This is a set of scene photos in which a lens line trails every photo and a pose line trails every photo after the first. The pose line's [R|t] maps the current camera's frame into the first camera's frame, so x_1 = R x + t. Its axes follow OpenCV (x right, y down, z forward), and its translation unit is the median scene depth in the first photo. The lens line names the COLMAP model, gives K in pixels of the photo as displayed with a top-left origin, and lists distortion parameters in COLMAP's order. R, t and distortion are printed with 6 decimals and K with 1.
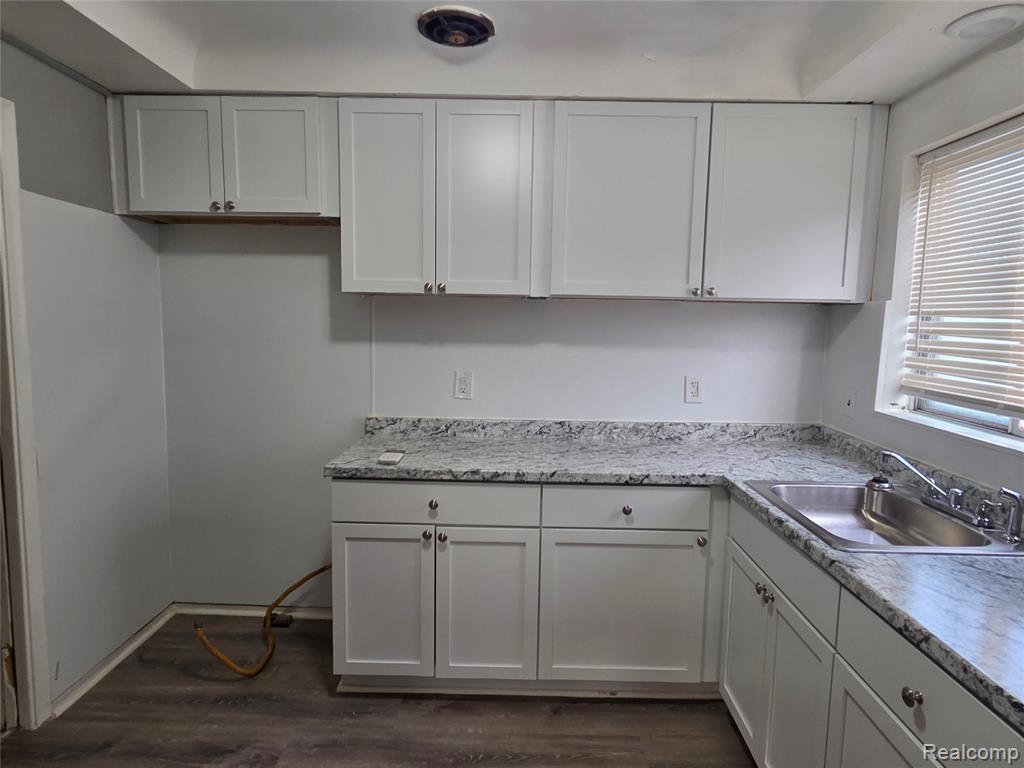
lens RADIAL K [[608.7, 0, 507.4], [0, 608.7, 383.2], [0, 0, 1]] dist [0.002953, -0.000160]
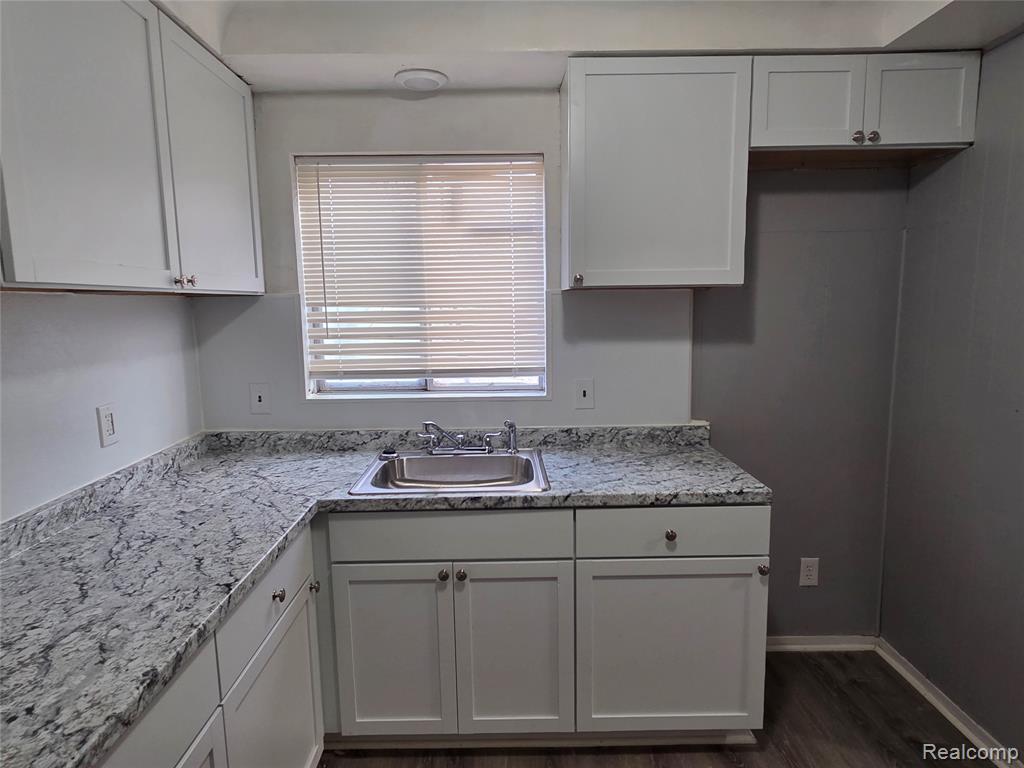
lens RADIAL K [[608.7, 0, 507.4], [0, 608.7, 383.2], [0, 0, 1]] dist [0.002953, -0.000160]
pose [[-0.020978, -0.149413, 0.988552, -0.433246], [0.129929, 0.979977, 0.150874, -0.095134], [-0.991301, 0.131607, -0.001145, 0.668831]]
